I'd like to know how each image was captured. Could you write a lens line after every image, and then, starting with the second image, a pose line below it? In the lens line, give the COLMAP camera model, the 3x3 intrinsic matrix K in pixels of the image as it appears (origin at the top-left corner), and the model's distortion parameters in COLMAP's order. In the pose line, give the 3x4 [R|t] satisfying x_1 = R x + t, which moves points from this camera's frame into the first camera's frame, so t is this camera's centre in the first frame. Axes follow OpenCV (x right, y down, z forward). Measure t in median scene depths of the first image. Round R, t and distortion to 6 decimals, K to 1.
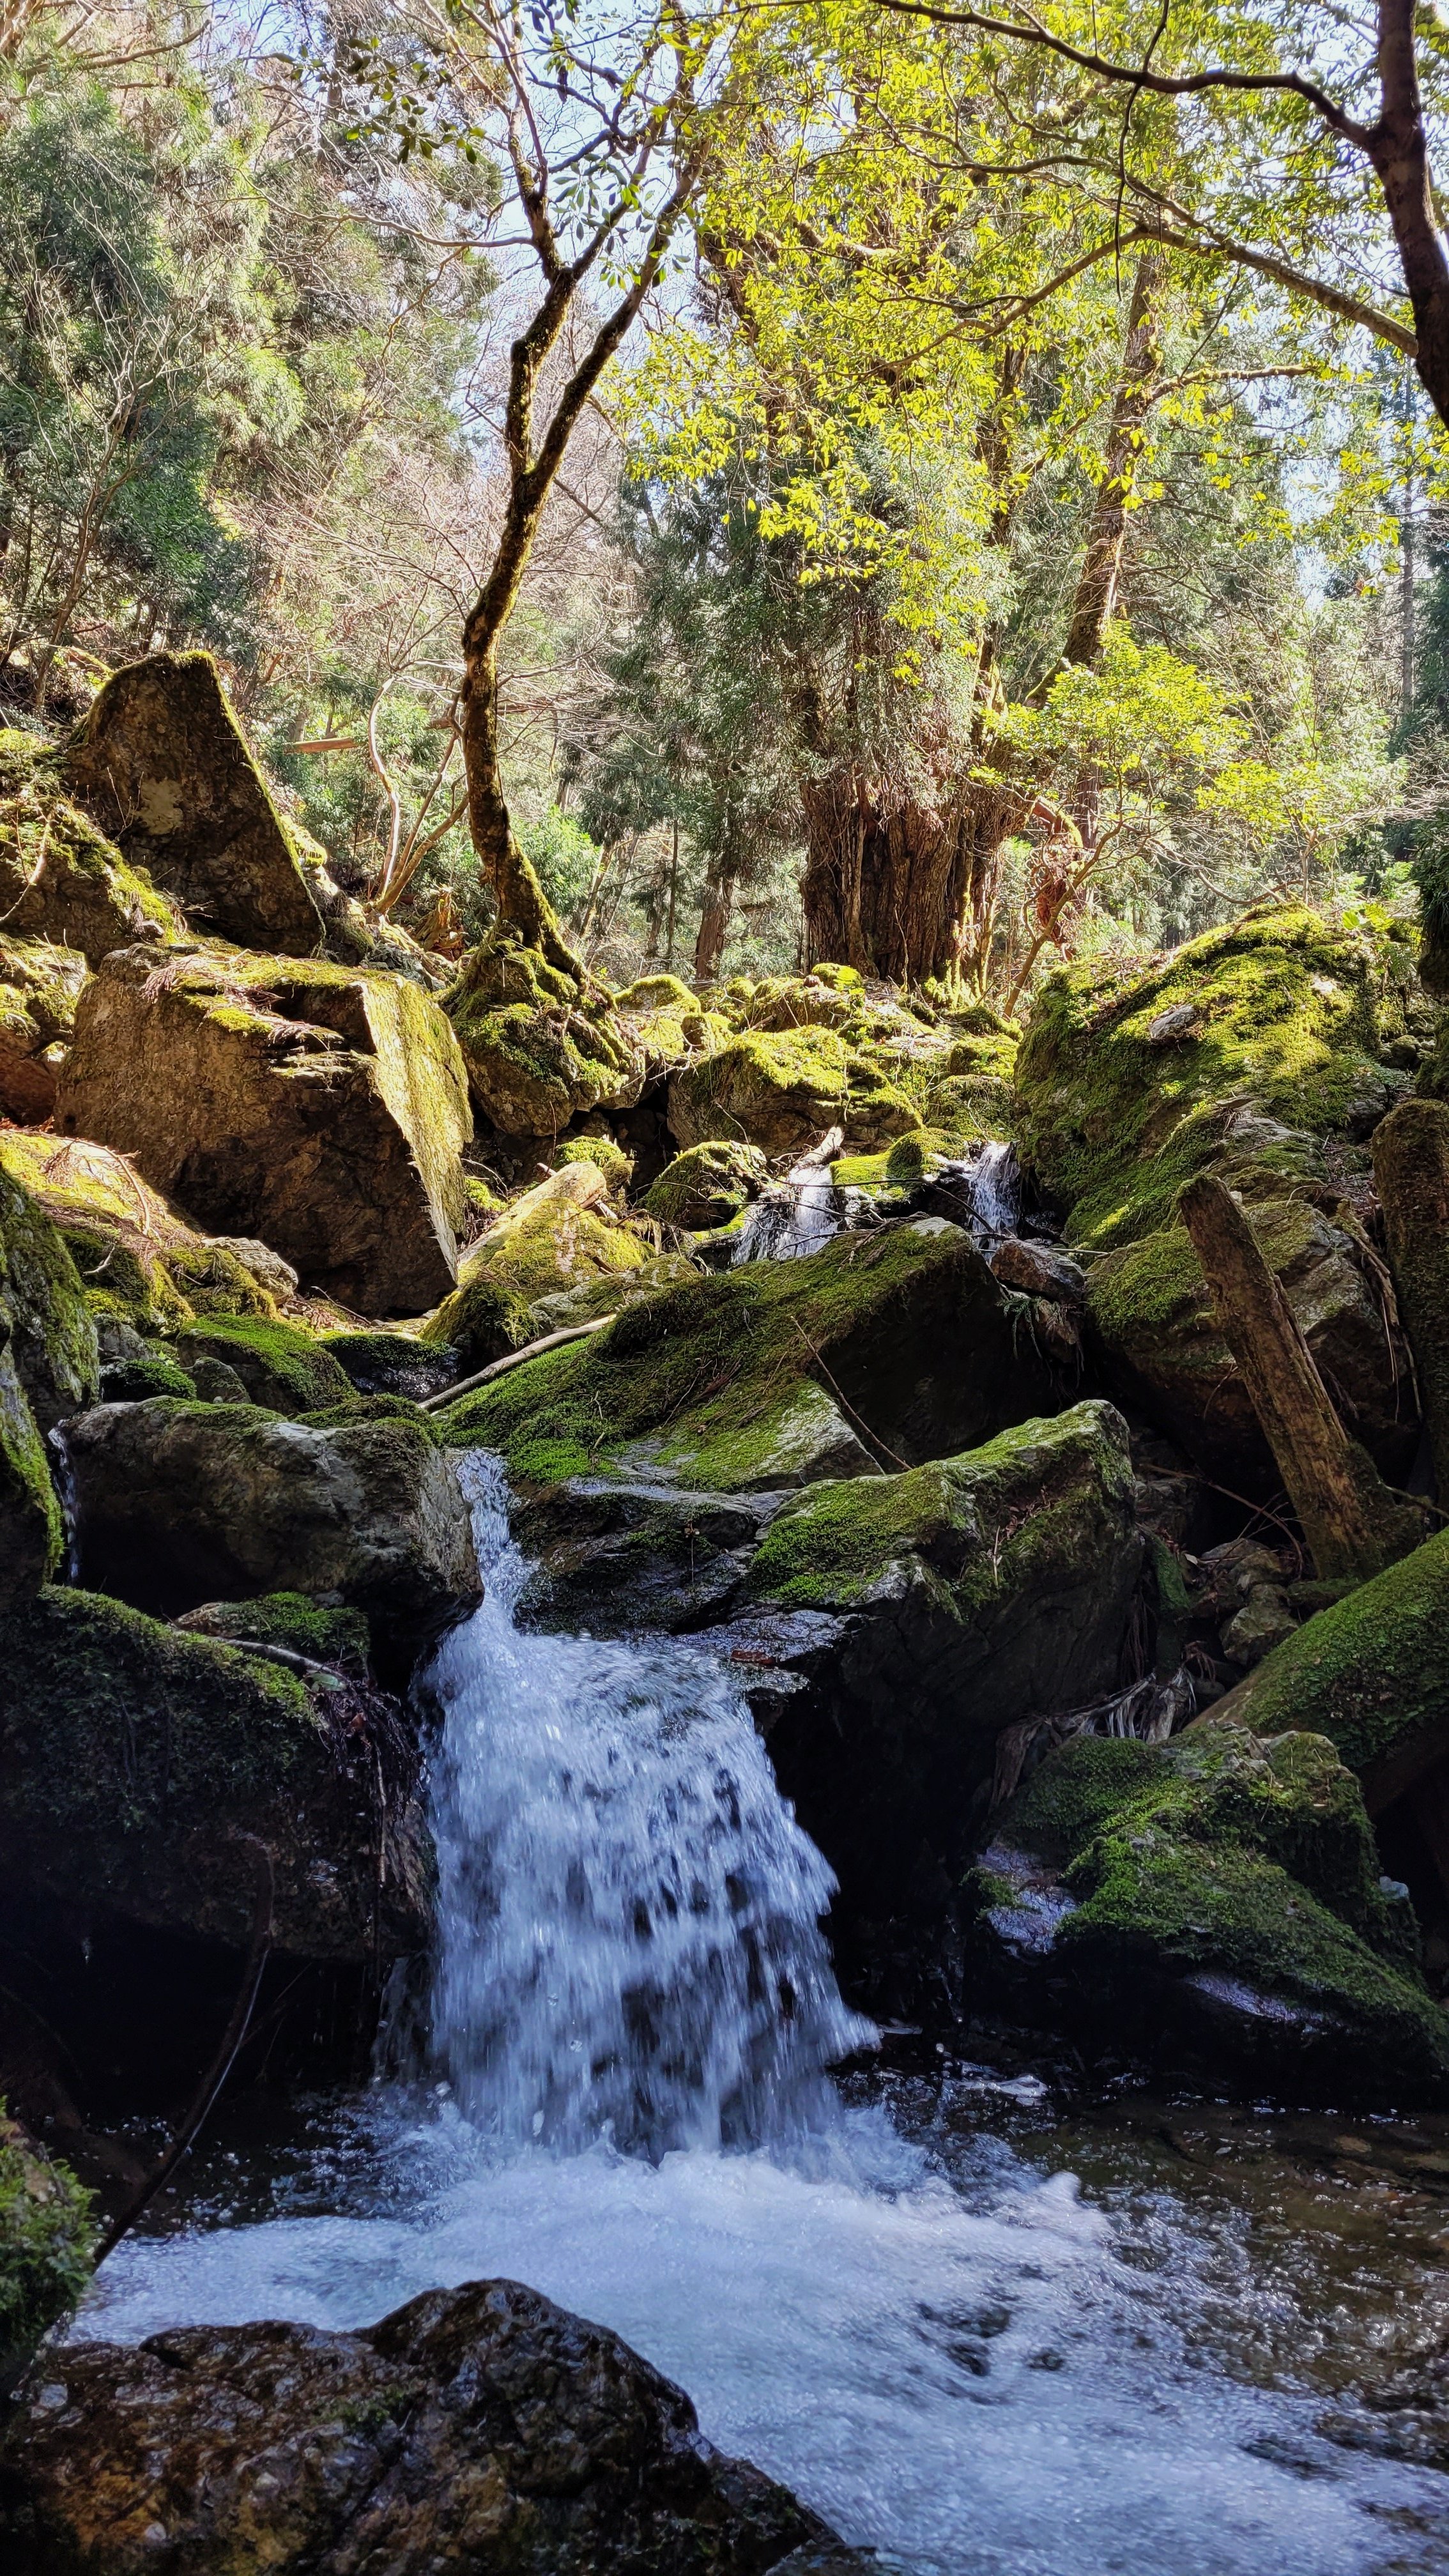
lens RADIAL K [[1990.3, 0, 724.5], [0, 1990.3, 1288.0], [0, 0, 1]] dist [0.066909, -0.003378]
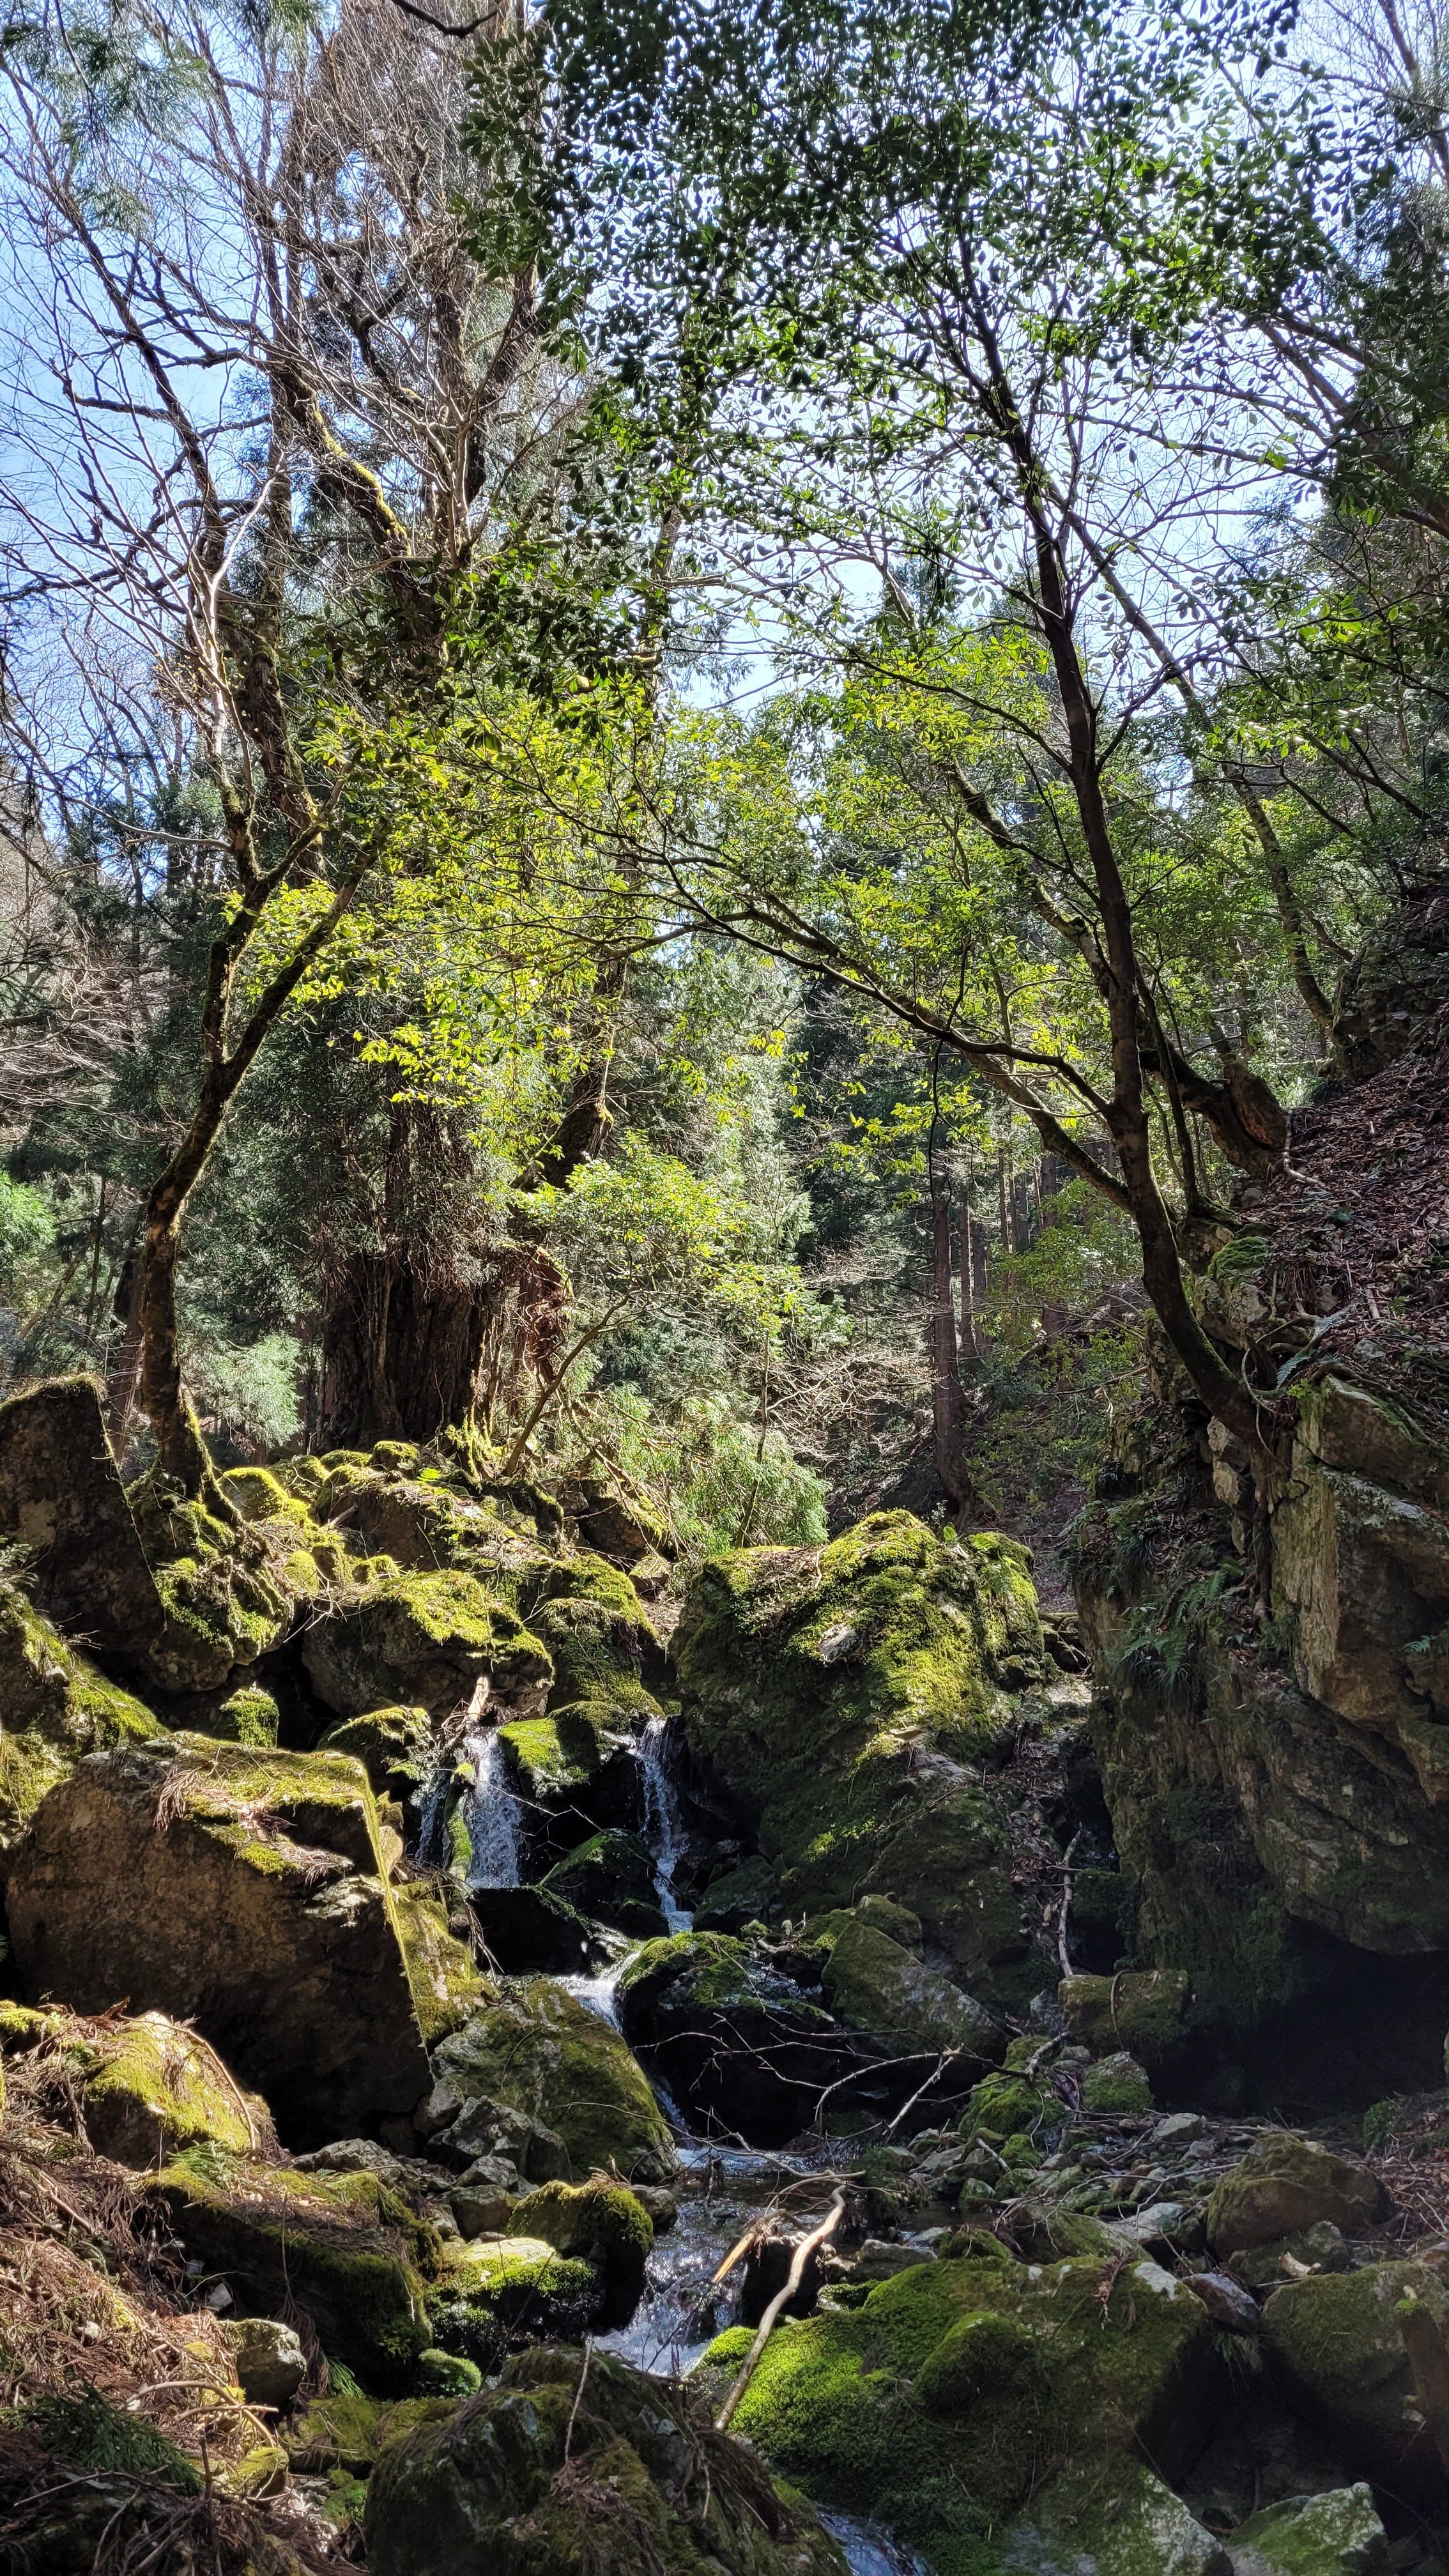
lens RADIAL K [[1990.3, 0, 724.5], [0, 1990.3, 1288.0], [0, 0, 1]] dist [0.066909, -0.003378]
pose [[0.936154, 0.060579, 0.346332, -0.206135], [-0.018644, 0.992212, -0.123159, -0.157832], [-0.351096, 0.108839, 0.929992, -0.066143]]
